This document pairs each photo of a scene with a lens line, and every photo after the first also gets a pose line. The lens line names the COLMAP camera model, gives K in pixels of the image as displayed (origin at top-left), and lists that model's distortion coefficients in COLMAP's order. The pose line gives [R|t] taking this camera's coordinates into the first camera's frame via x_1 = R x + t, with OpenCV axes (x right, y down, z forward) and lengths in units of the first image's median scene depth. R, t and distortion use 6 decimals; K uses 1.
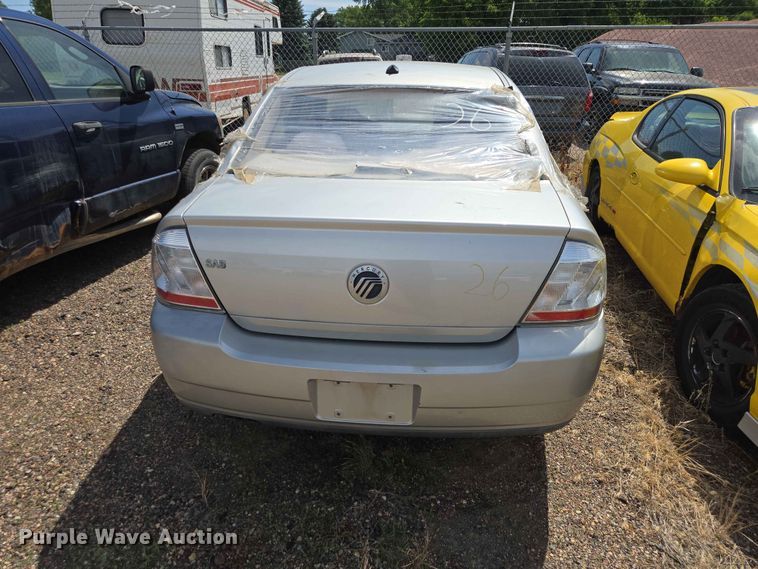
lens RADIAL K [[505.6, 0, 376.8], [0, 505.6, 283.1], [0, 0, 1]] dist [0.062710, -0.054773]
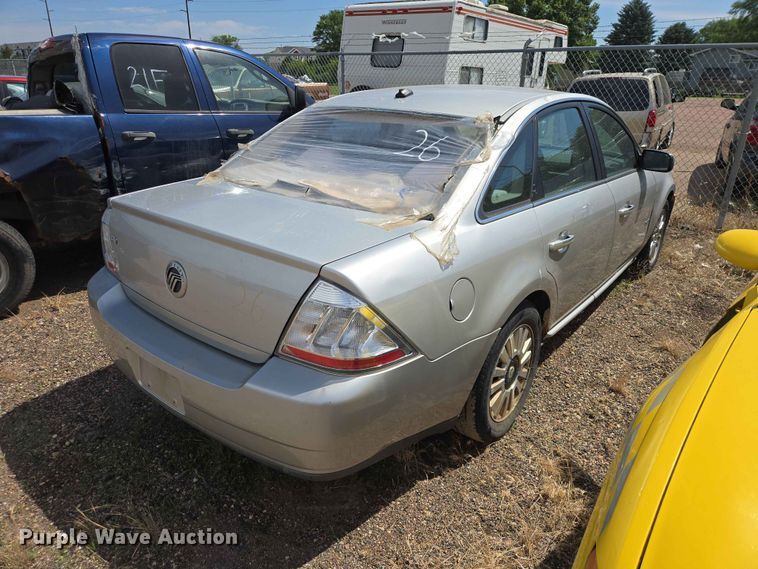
lens RADIAL K [[505.6, 0, 376.8], [0, 505.6, 283.1], [0, 0, 1]] dist [0.062710, -0.054773]
pose [[0.834307, 0.214587, -0.507823, 0.180217], [-0.230370, 0.972561, 0.032491, -0.025113], [0.500861, 0.089880, 0.860849, 0.047423]]
